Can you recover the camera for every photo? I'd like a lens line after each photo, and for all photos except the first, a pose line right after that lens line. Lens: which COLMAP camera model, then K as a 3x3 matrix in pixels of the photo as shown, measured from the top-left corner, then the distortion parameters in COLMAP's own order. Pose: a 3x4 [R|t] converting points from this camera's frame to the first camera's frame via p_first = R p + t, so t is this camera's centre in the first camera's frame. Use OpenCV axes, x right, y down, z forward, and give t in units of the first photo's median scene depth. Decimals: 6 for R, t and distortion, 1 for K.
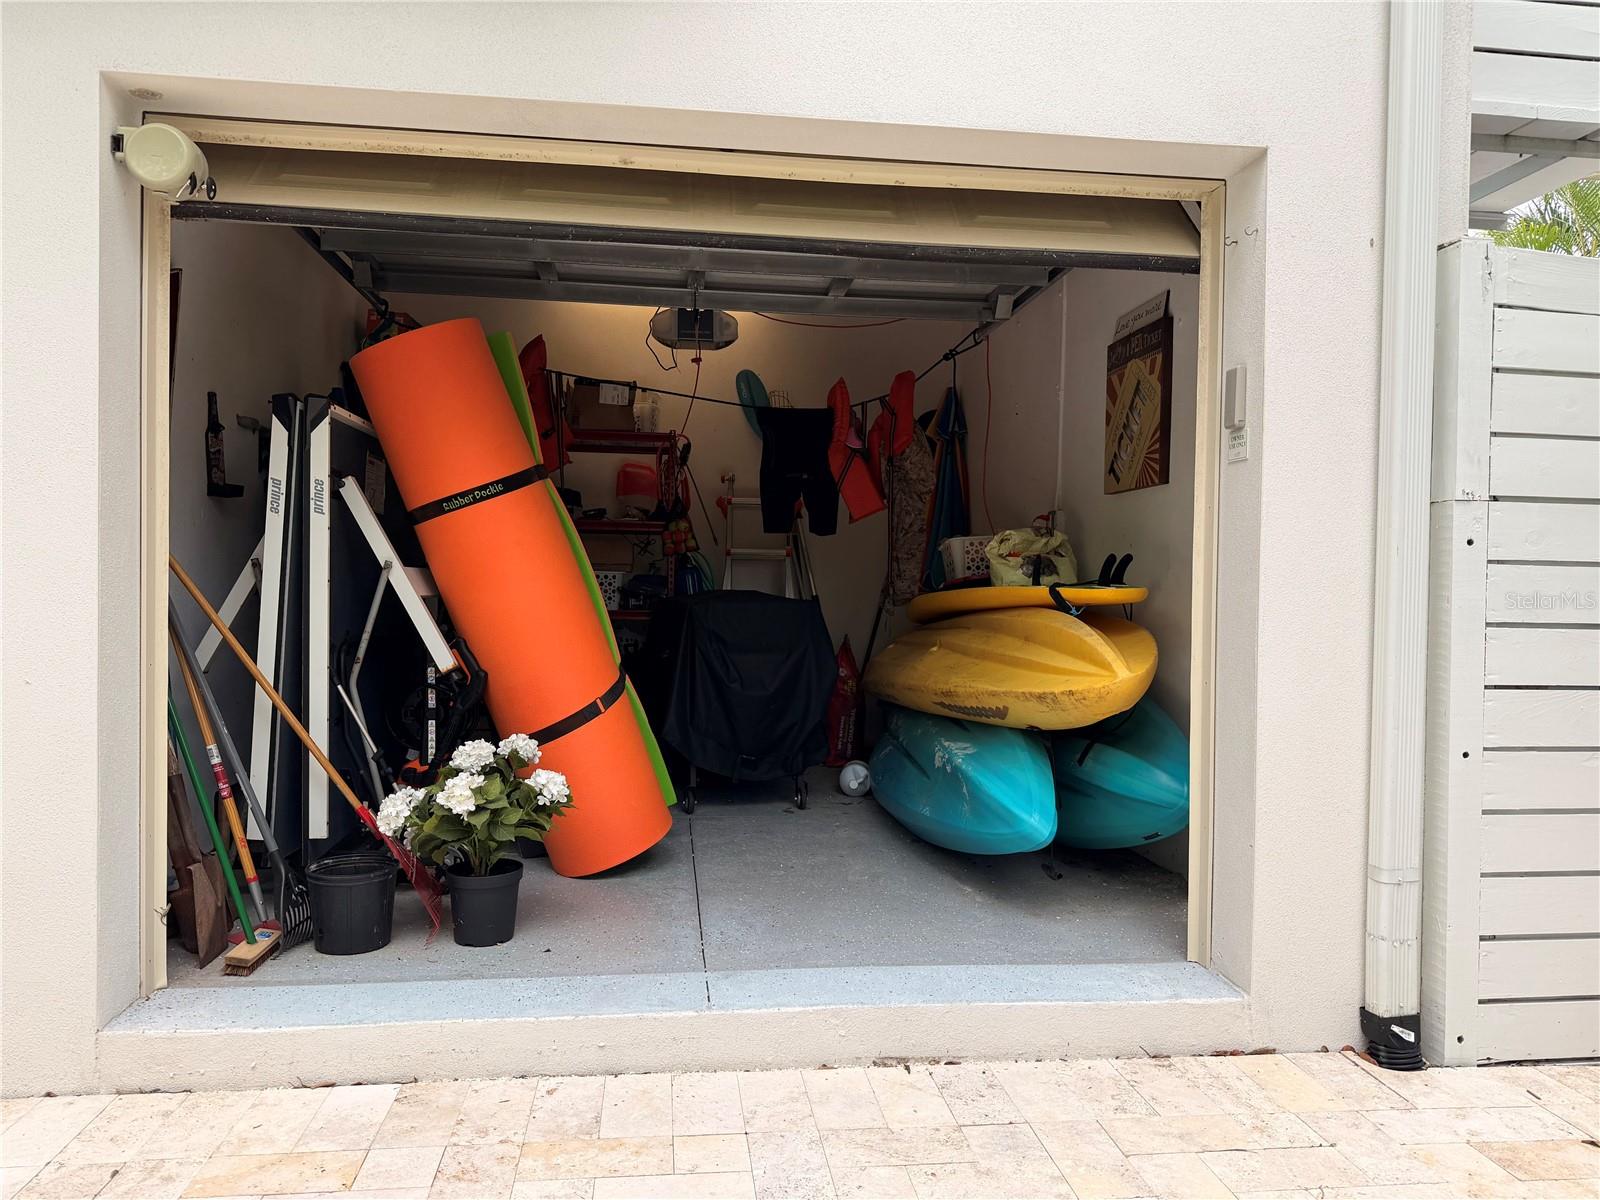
lens RADIAL K [[1133.7, 0, 799.0], [0, 1133.7, 599.1], [0, 0, 1]] dist [0.003626, -0.009236]
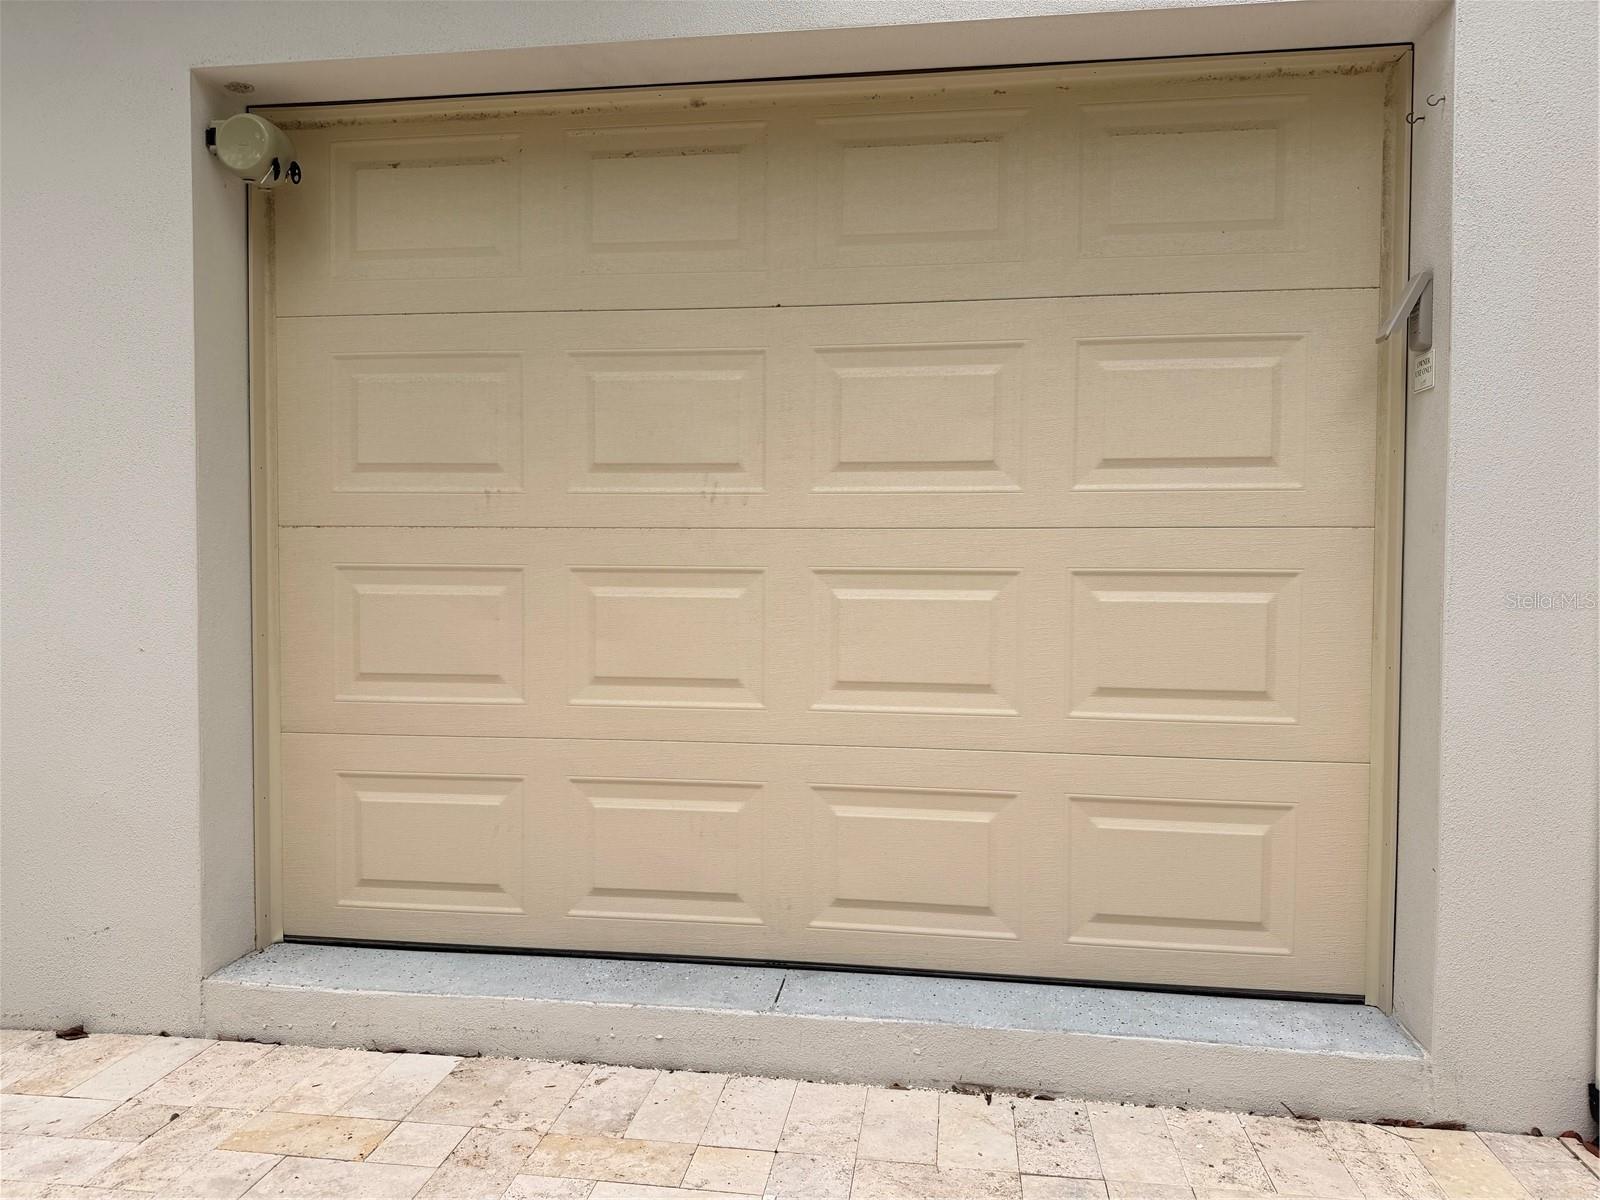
lens RADIAL K [[1133.7, 0, 801.4], [0, 1133.7, 601.7], [0, 0, 1]] dist [0.003626, -0.009236]
pose [[0.964966, -0.001511, -0.262370, 0.196297], [0.005394, 0.999886, 0.014080, 0.015491], [0.262319, -0.015002, 0.964865, 0.123009]]
